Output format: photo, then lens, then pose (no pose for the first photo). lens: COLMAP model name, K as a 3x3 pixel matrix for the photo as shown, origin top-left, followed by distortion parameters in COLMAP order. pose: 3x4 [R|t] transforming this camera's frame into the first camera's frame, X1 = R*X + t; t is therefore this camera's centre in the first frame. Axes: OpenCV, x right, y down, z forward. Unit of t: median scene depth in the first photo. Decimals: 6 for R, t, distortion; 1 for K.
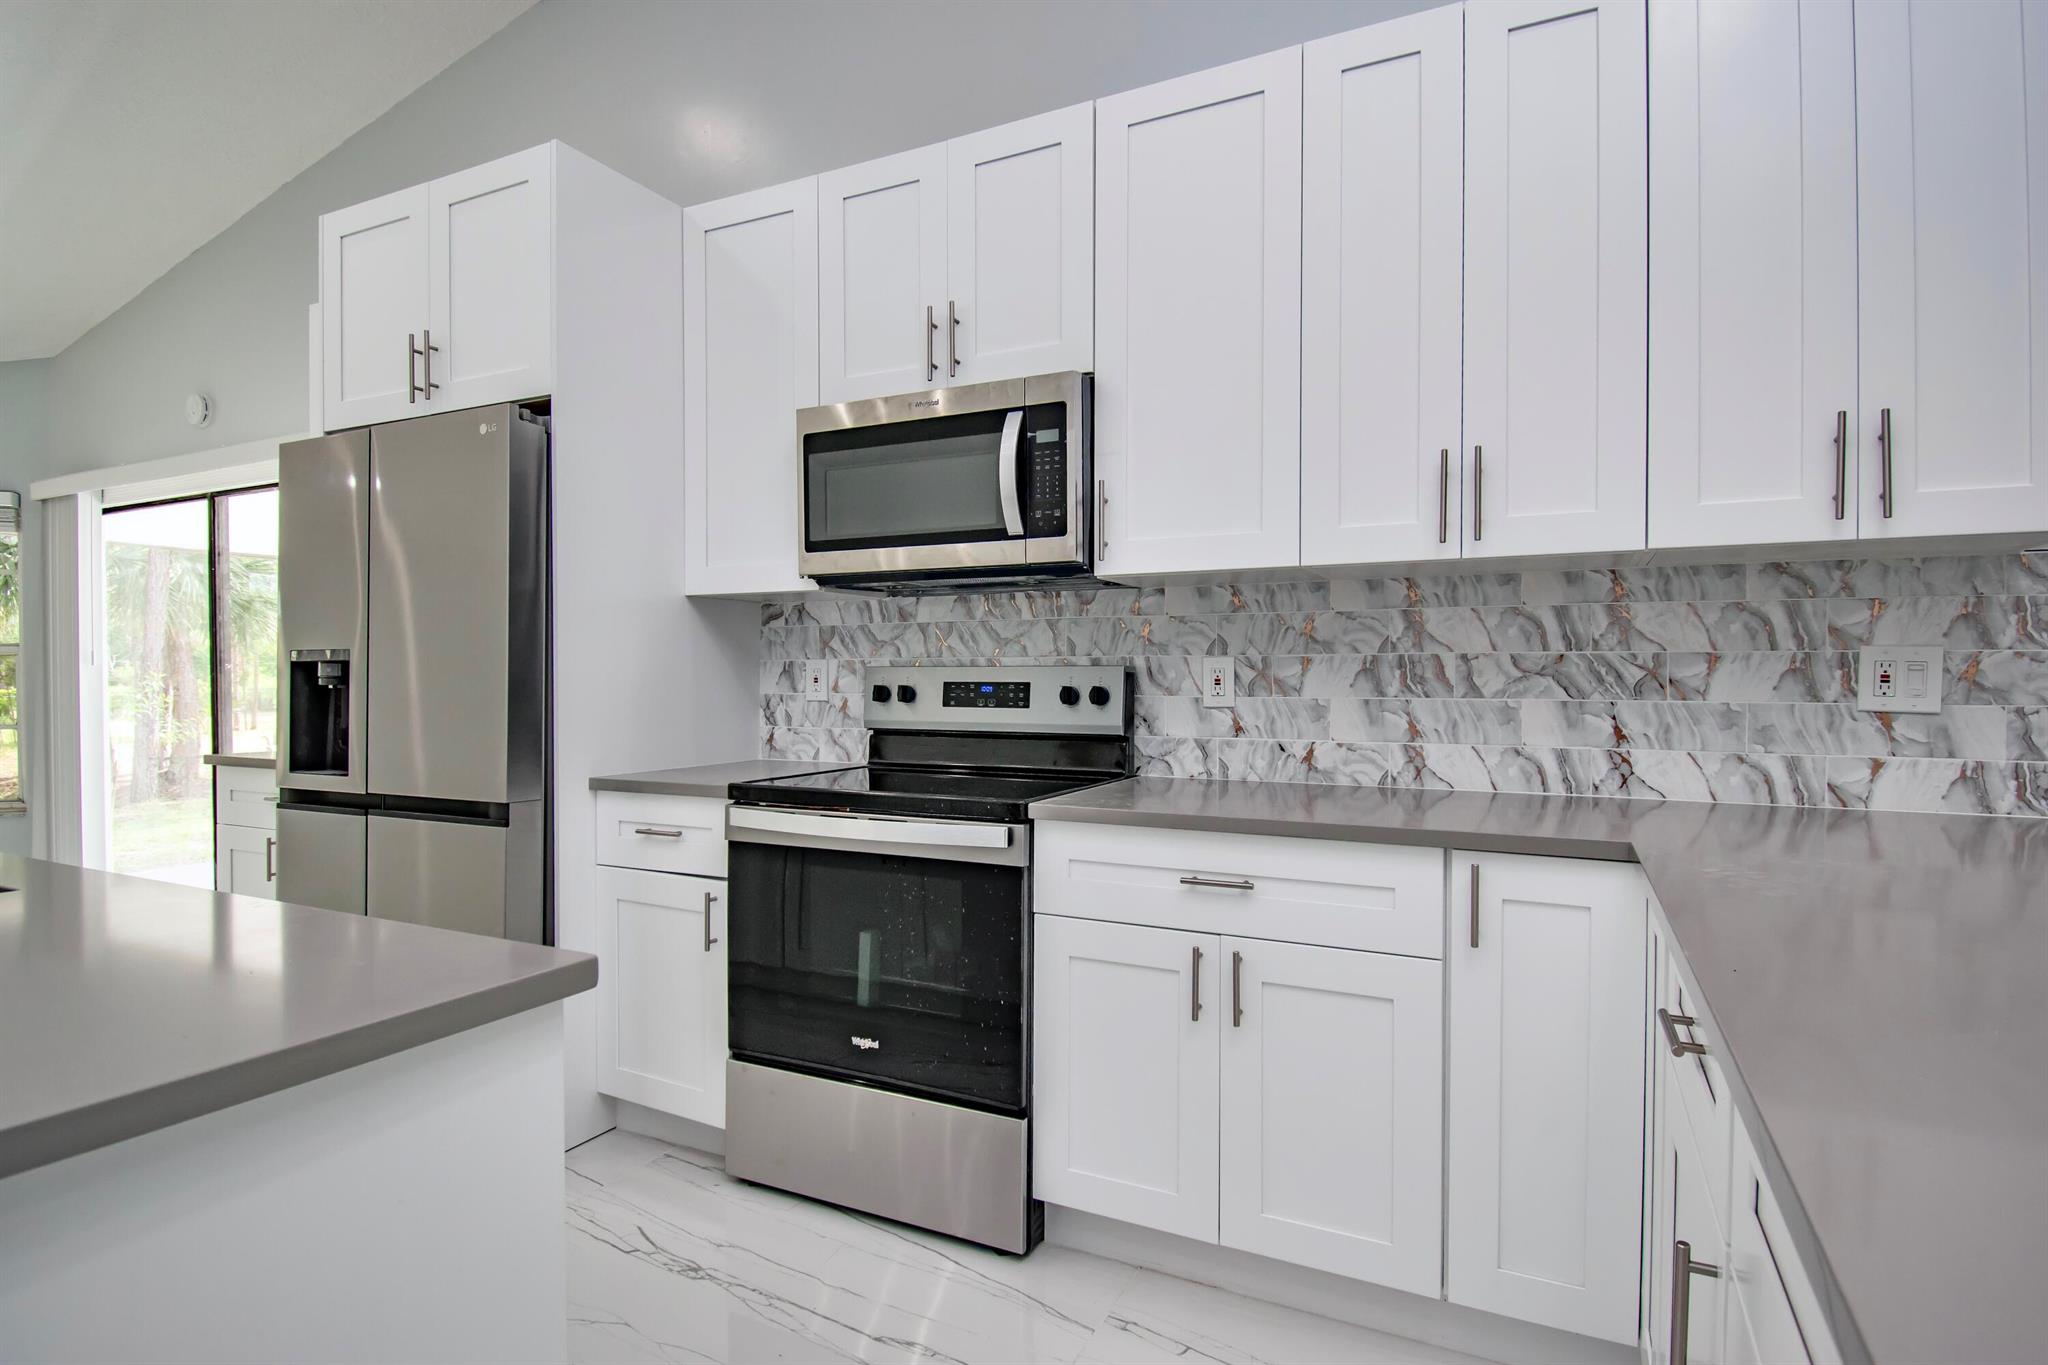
lens RADIAL K [[1035.4, 0, 1021.2], [0, 1035.4, 686.1], [0, 0, 1]] dist [0.001664, 0.000245]
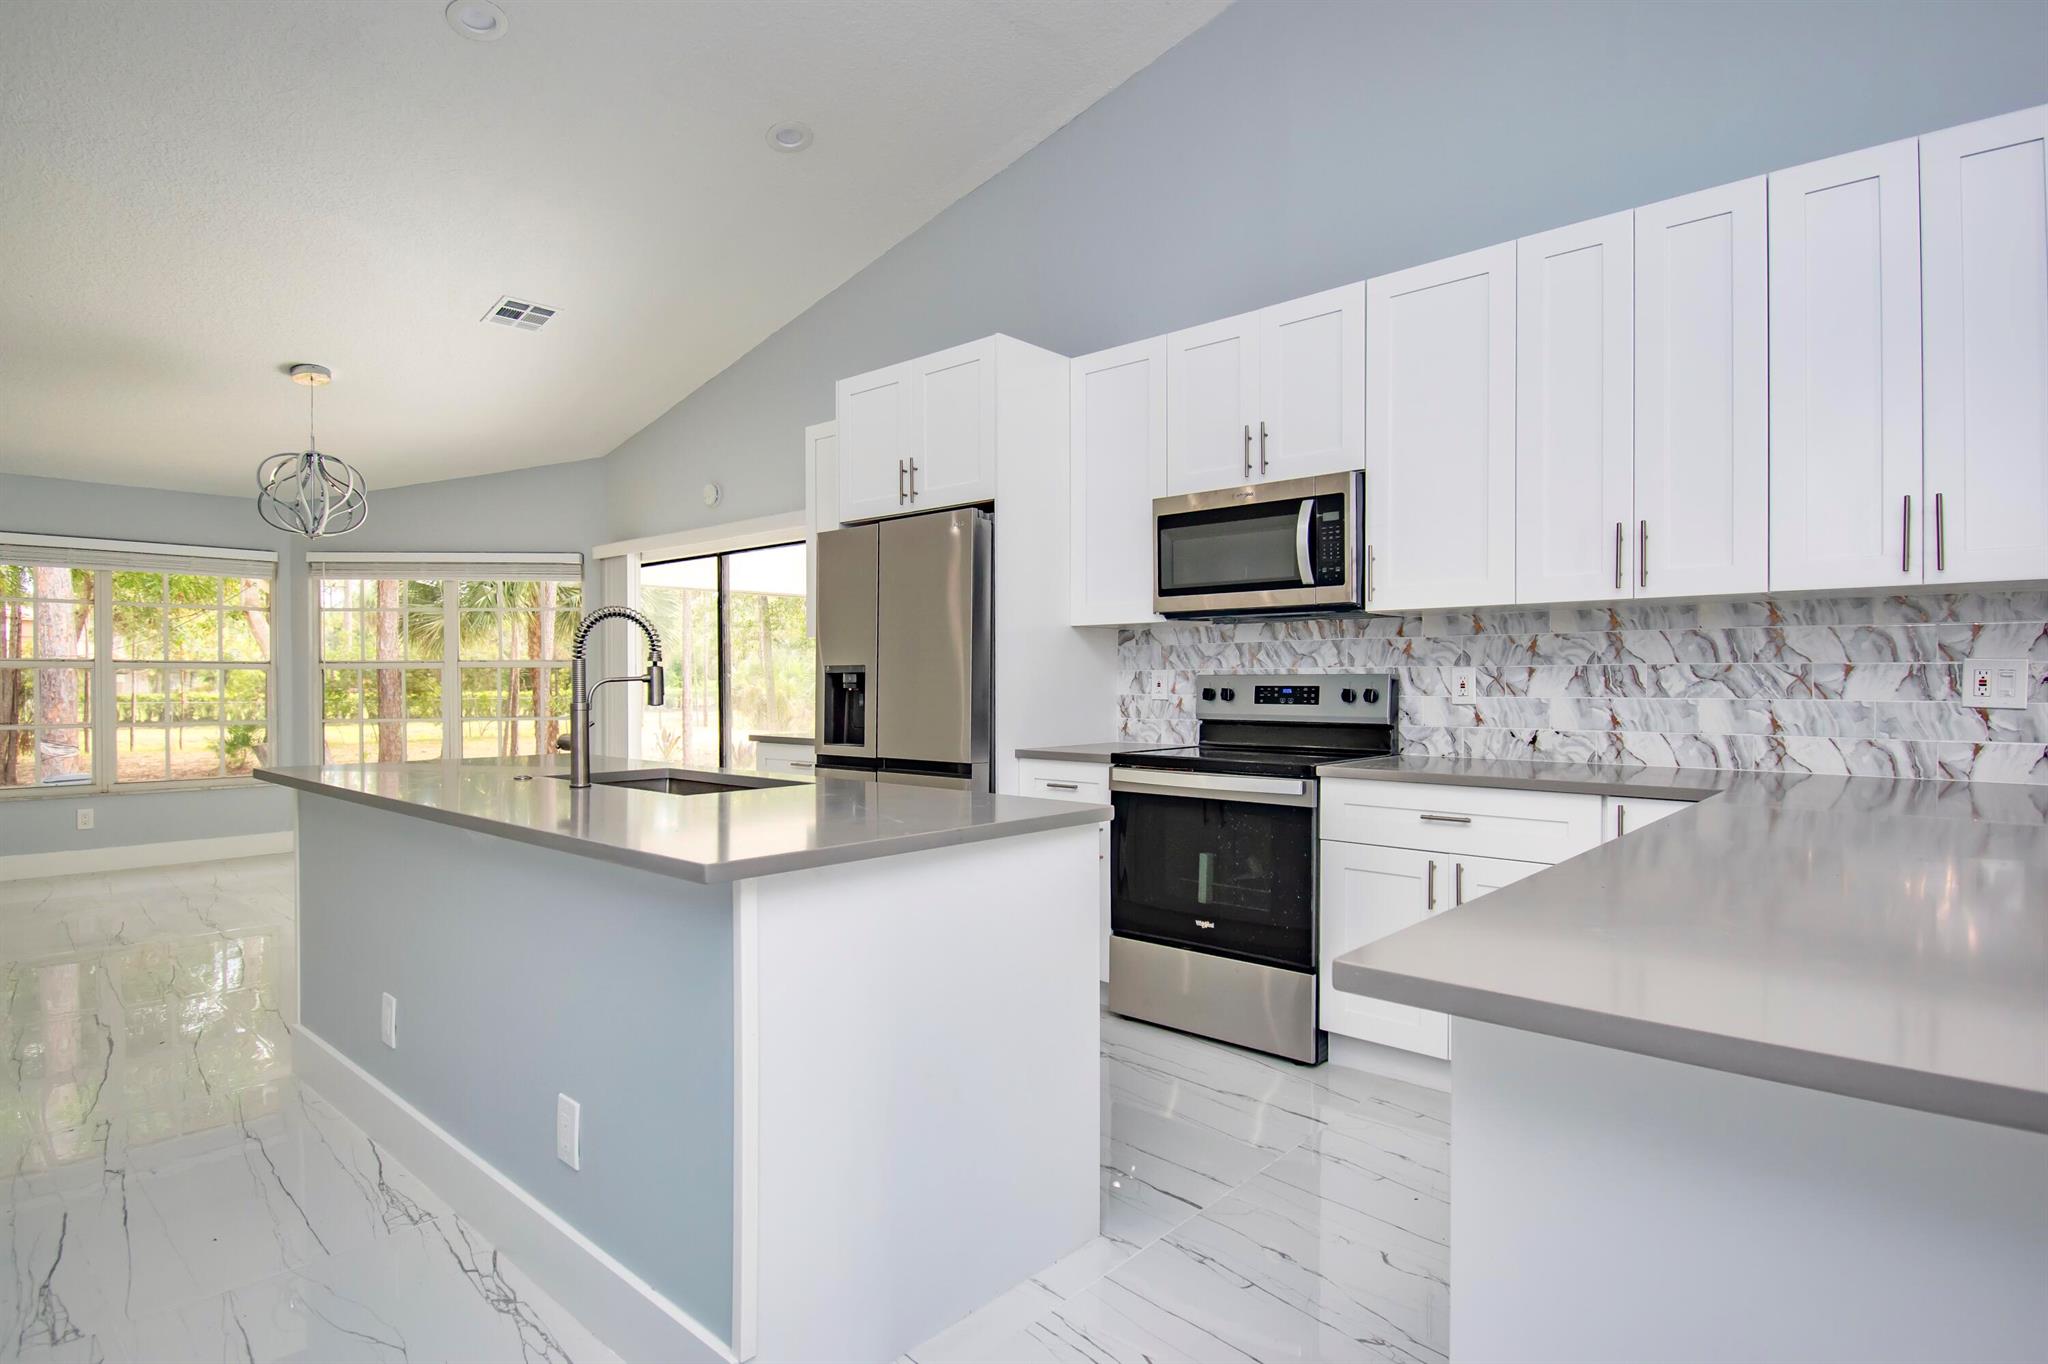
lens RADIAL K [[1068.9, 0, 1013.5], [0, 1068.9, 685.3], [0, 0, 1]] dist [0.000838, -0.001097]
pose [[0.961403, -0.000307, -0.275144, 0.009571], [-0.001323, 0.999983, -0.005737, 0.004491], [0.275141, 0.005880, 0.961386, -0.546204]]
